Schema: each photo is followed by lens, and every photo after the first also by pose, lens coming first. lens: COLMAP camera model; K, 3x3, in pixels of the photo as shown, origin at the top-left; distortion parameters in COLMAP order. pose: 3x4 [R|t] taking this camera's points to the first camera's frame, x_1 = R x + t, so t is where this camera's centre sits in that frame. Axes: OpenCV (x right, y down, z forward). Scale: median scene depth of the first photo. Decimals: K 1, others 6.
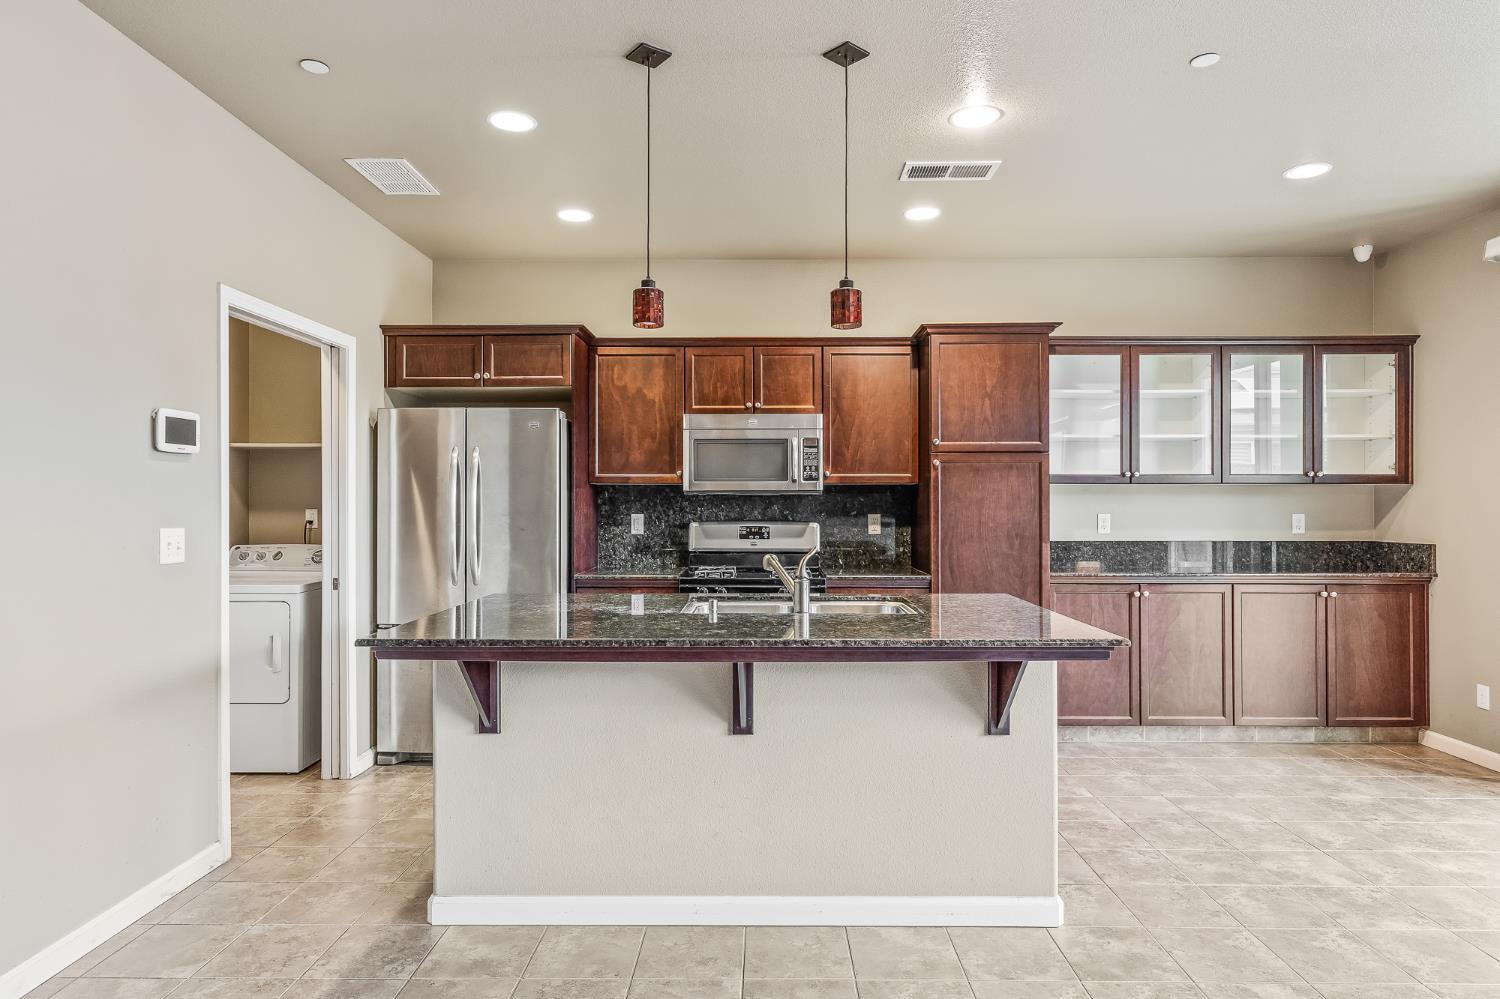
lens RADIAL K [[874.1, 0, 763.8], [0, 874.1, 501.2], [0, 0, 1]] dist [0.000393, -0.000015]
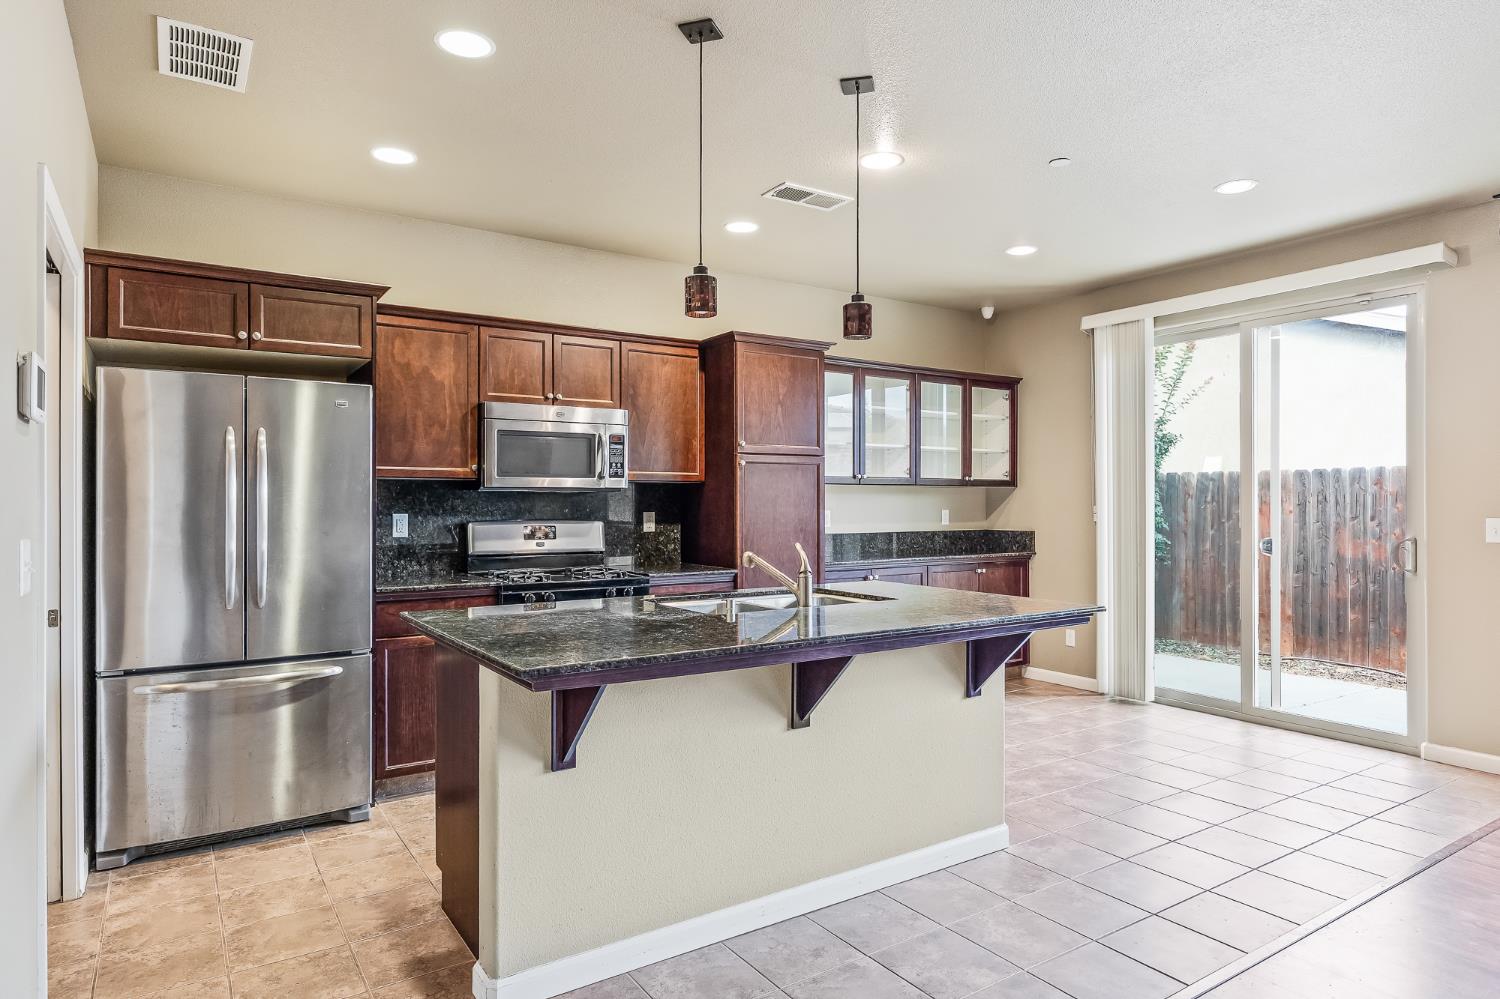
lens RADIAL K [[874.1, 0, 763.8], [0, 874.1, 501.2], [0, 0, 1]] dist [0.000393, -0.000015]
pose [[0.825504, 0.000322, 0.564397, -0.359184], [-0.001882, 0.999996, 0.002182, -0.000050], [-0.564394, -0.002864, 0.825501, 0.102854]]
